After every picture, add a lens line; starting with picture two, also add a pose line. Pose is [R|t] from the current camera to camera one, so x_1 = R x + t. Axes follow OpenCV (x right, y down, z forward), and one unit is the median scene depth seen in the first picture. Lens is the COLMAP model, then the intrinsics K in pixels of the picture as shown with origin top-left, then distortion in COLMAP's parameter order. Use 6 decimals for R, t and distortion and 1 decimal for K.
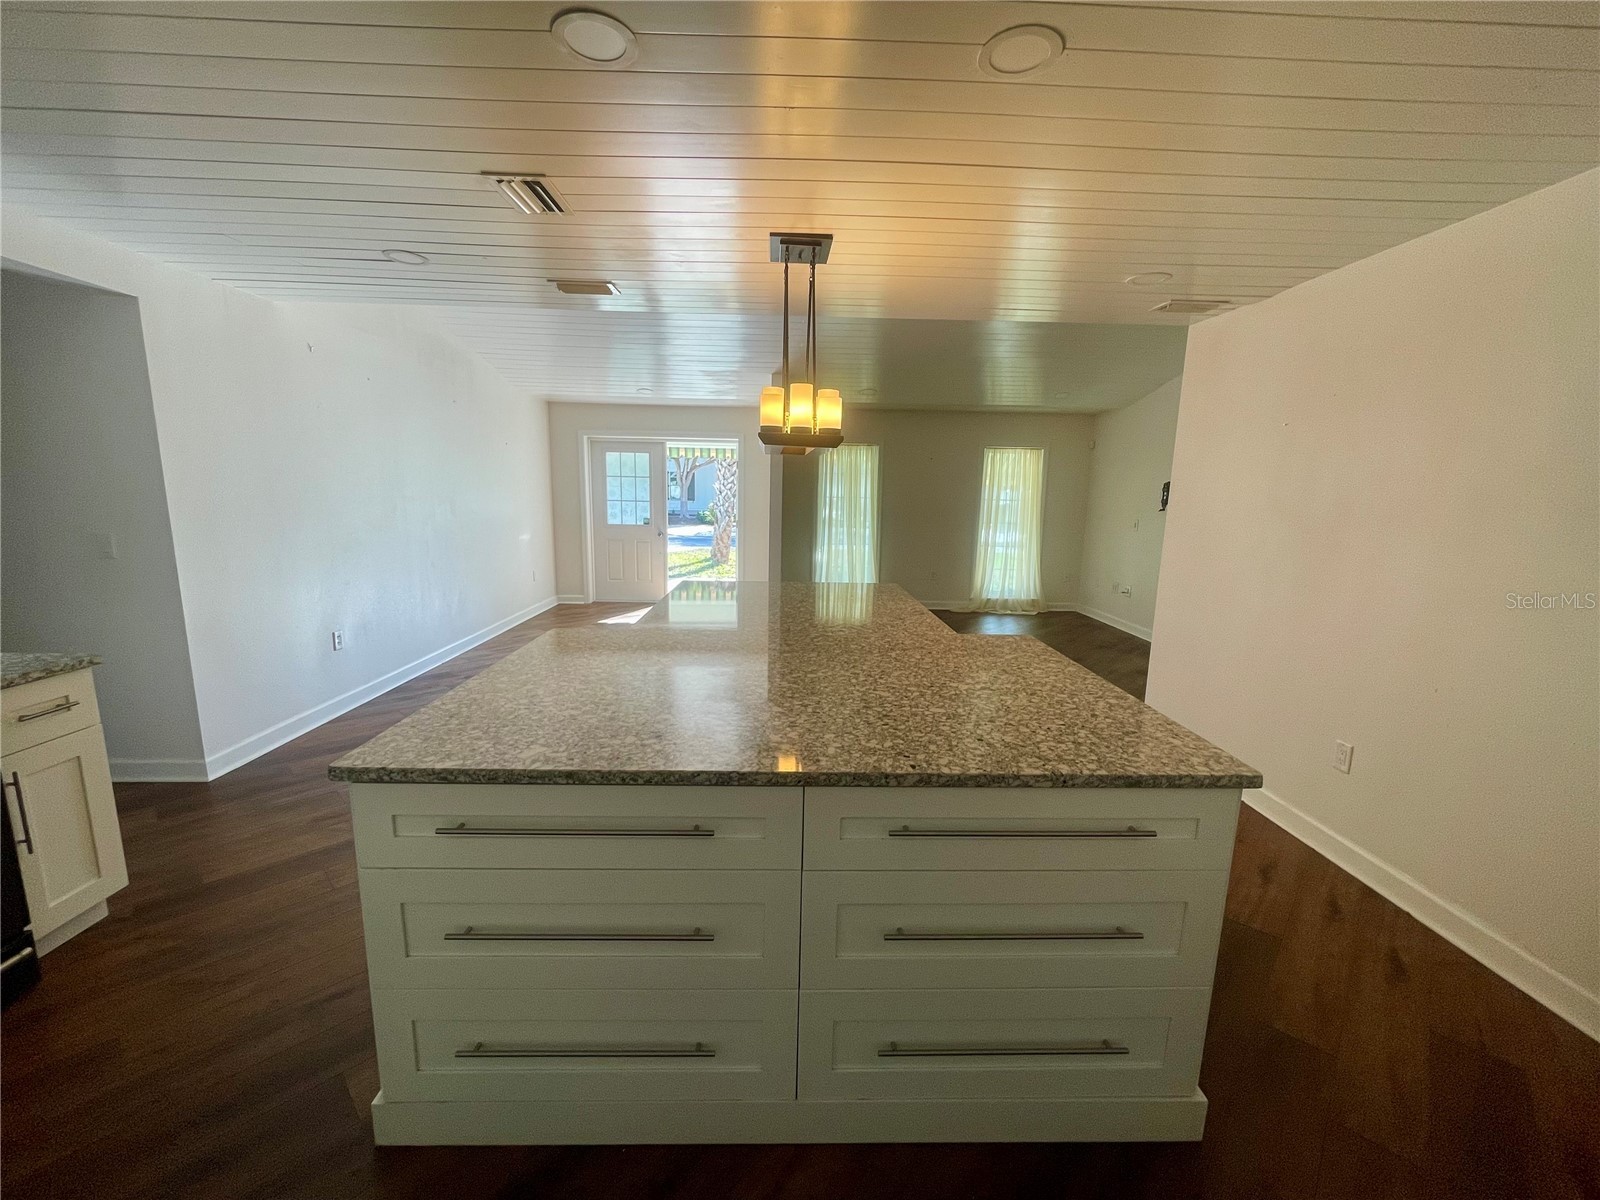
lens RADIAL K [[647.1, 0, 796.6], [0, 647.1, 600.1], [0, 0, 1]] dist [-0.005135, -0.000175]
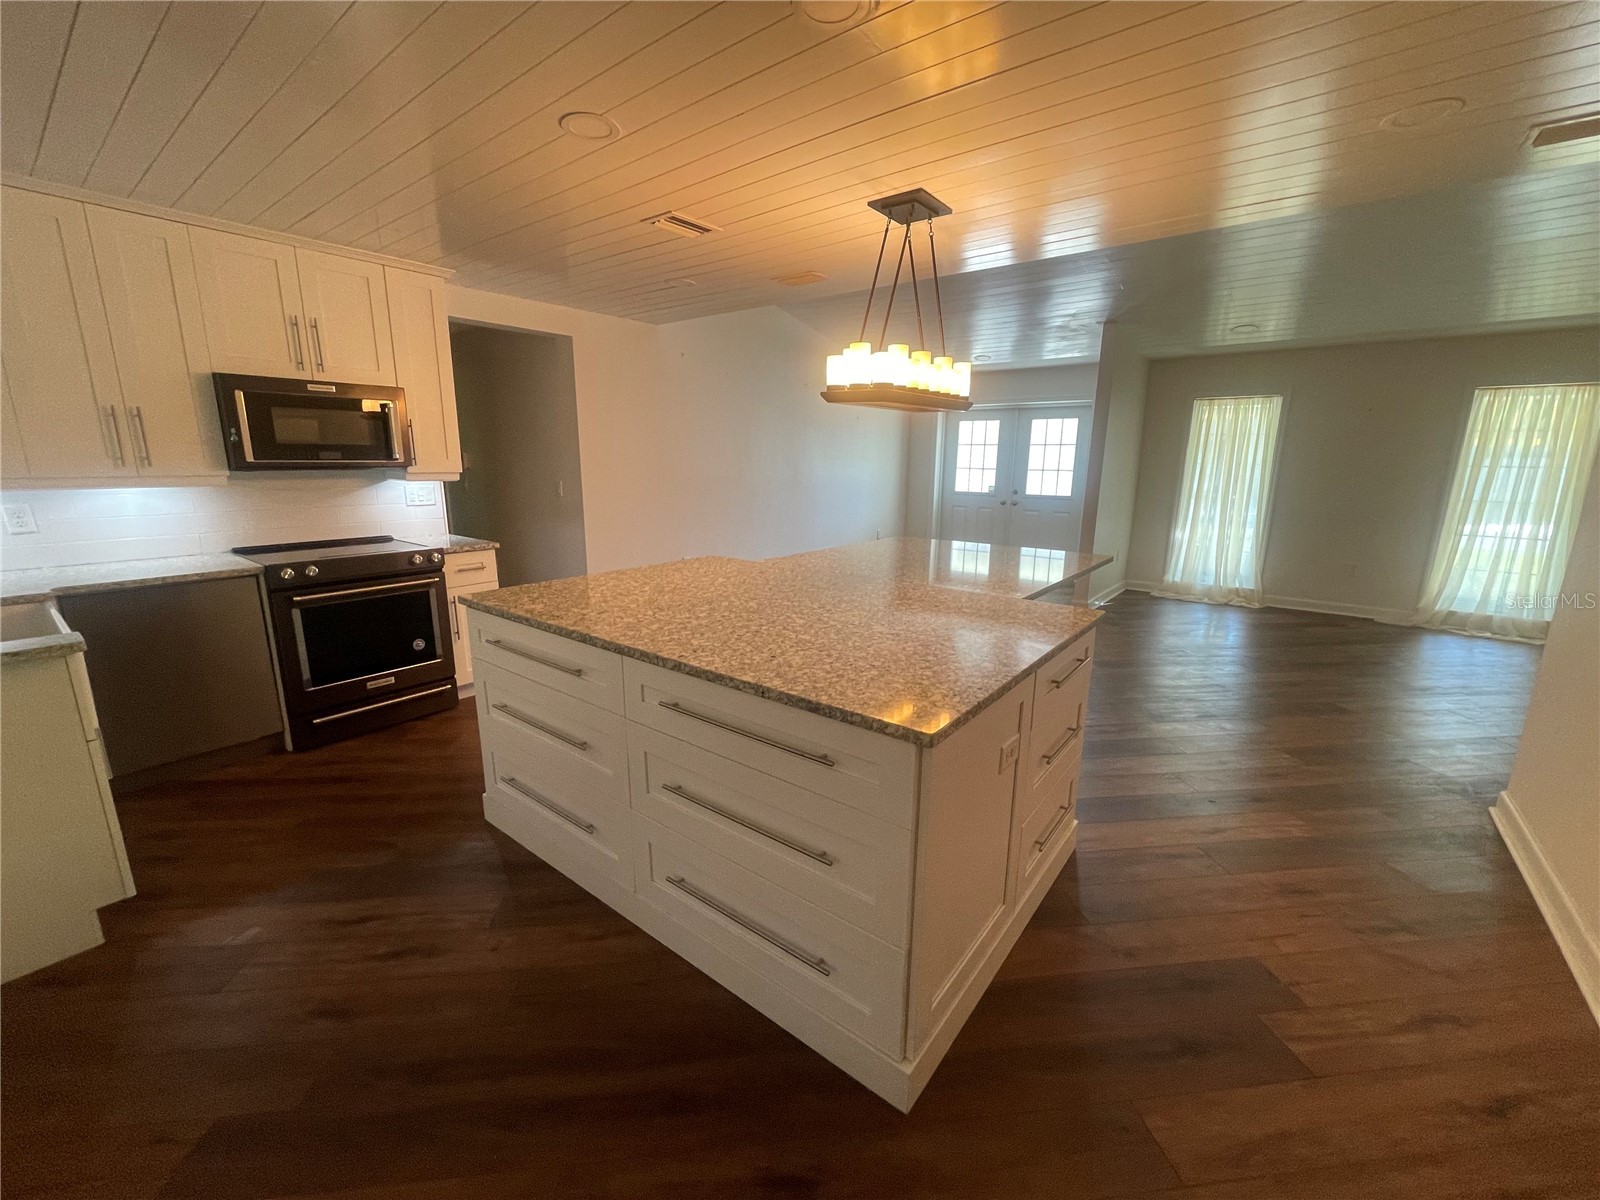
lens RADIAL K [[647.1, 0, 796.6], [0, 647.1, 600.1], [0, 0, 1]] dist [-0.005135, -0.000175]
pose [[0.771795, 0.126004, -0.623262, 0.855815], [-0.101654, 0.992013, 0.074673, 0.025958], [0.627694, 0.005725, 0.778439, 0.127163]]
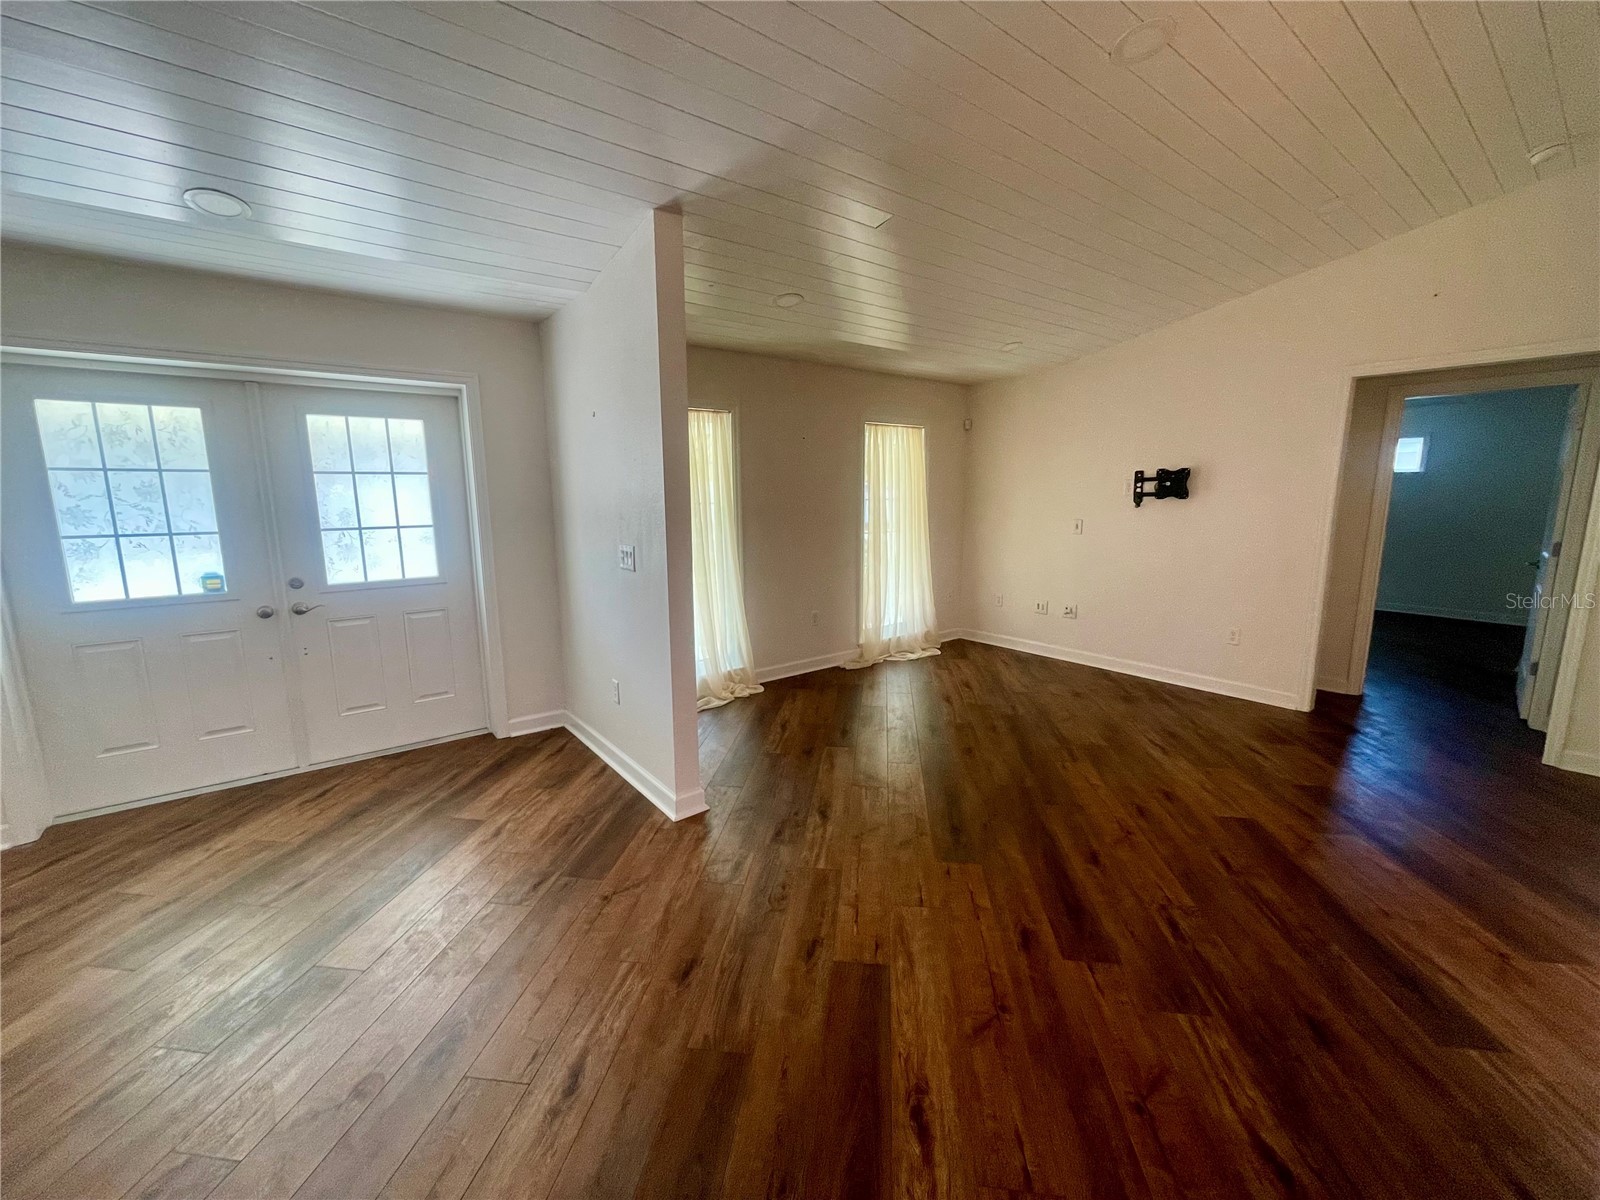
lens RADIAL K [[647.1, 0, 796.6], [0, 647.1, 600.1], [0, 0, 1]] dist [-0.005135, -0.000175]
pose [[0.808267, -0.122142, 0.576008, -0.808246], [0.120476, 0.991858, 0.041268, -0.400395], [-0.576359, 0.036040, 0.816401, 2.248729]]
